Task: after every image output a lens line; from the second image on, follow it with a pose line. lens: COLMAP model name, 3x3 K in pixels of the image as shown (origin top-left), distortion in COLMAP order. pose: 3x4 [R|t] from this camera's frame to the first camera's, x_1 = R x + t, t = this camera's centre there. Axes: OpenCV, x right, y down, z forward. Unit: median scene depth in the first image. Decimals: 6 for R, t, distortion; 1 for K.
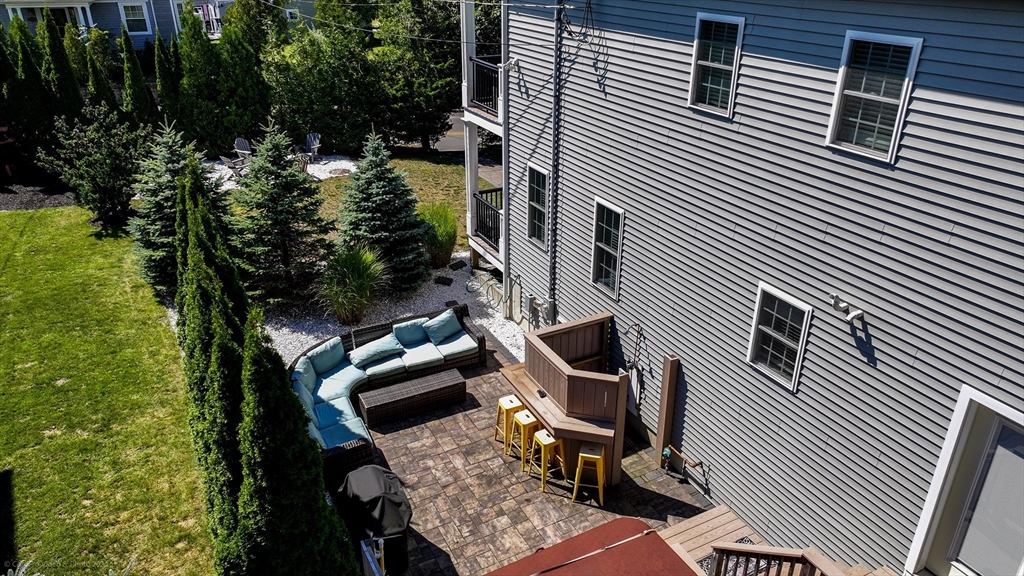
lens RADIAL K [[717.6, 0, 513.6], [0, 717.6, 286.5], [0, 0, 1]] dist [0.004163, 0.001284]
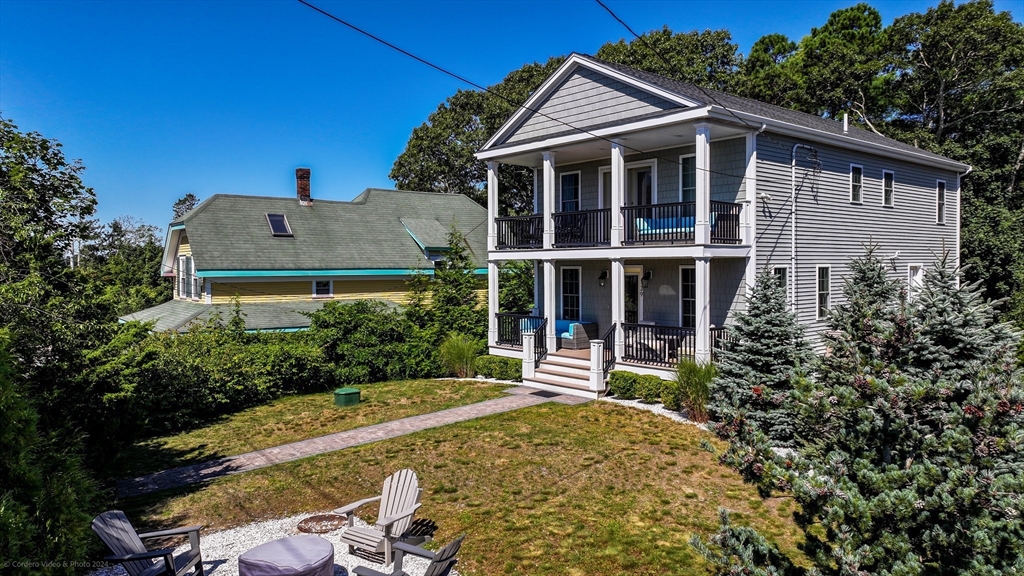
lens RADIAL K [[717.6, 0, 512.5], [0, 717.6, 286.9], [0, 0, 1]] dist [0.004163, 0.001284]
pose [[-0.222014, -0.030124, 0.974578, -1.364087], [0.429102, 0.894509, 0.125401, -0.592237], [-0.875546, 0.446034, -0.185667, 1.942854]]
